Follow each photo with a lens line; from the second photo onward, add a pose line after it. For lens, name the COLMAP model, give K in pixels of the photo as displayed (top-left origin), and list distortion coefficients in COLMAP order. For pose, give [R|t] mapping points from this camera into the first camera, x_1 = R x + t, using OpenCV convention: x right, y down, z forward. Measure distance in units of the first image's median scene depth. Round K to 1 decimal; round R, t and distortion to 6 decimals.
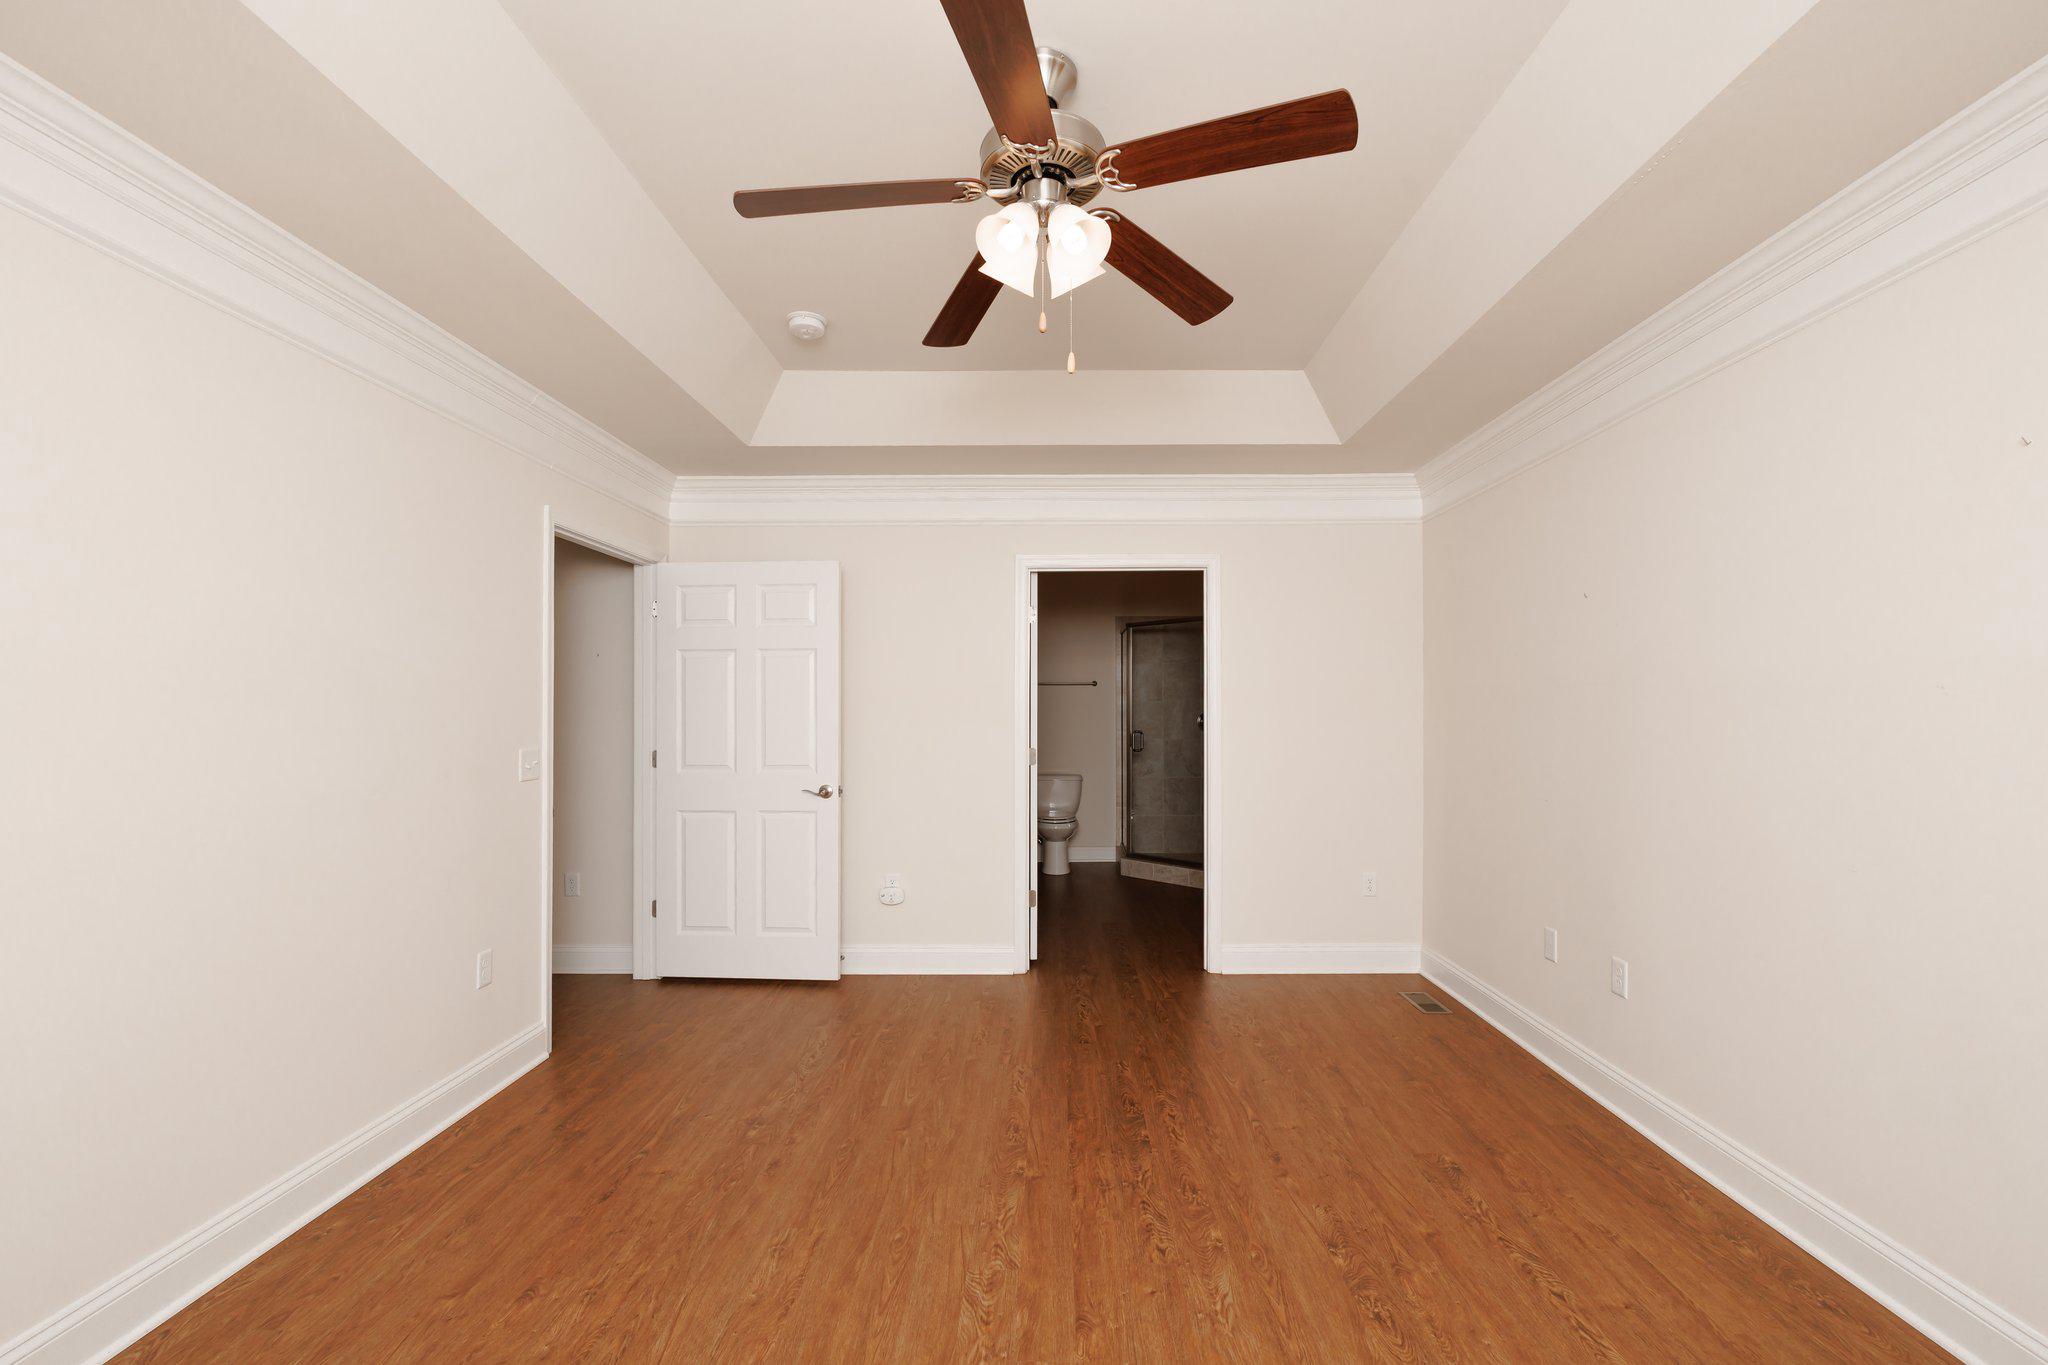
lens RADIAL K [[925.5, 0, 1046.5], [0, 925.5, 690.0], [0, 0, 1]] dist [0.003746, 0.000152]
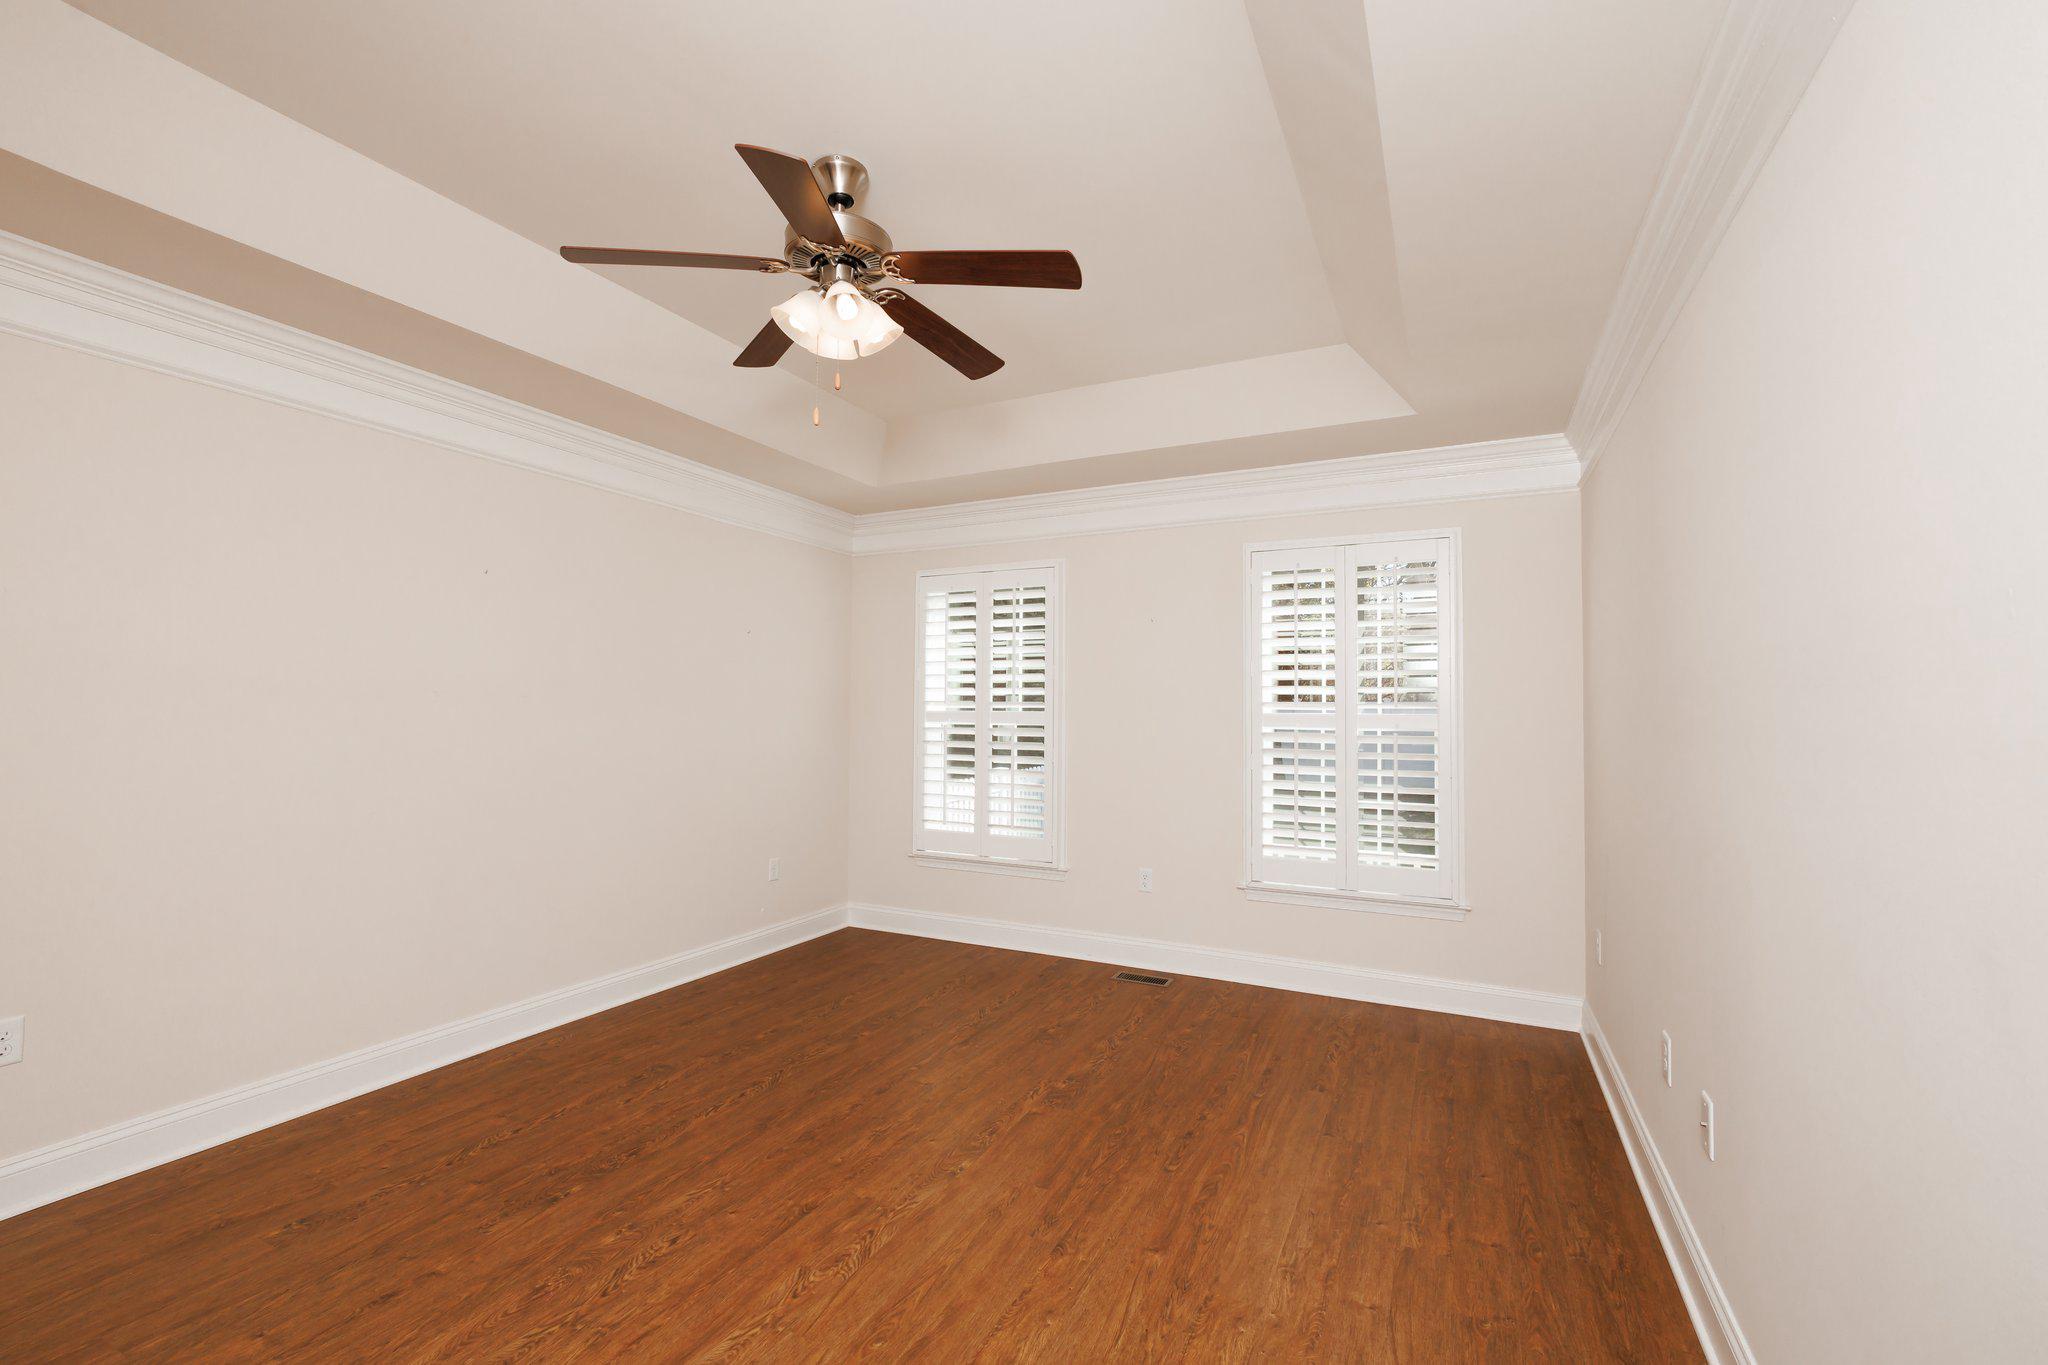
lens RADIAL K [[925.5, 0, 1046.5], [0, 925.5, 690.0], [0, 0, 1]] dist [0.003746, 0.000152]
pose [[-0.916966, 0.004878, 0.398936, -0.675457], [-0.014743, 0.998828, -0.046100, 0.045605], [-0.398694, -0.048154, -0.915819, 1.845699]]
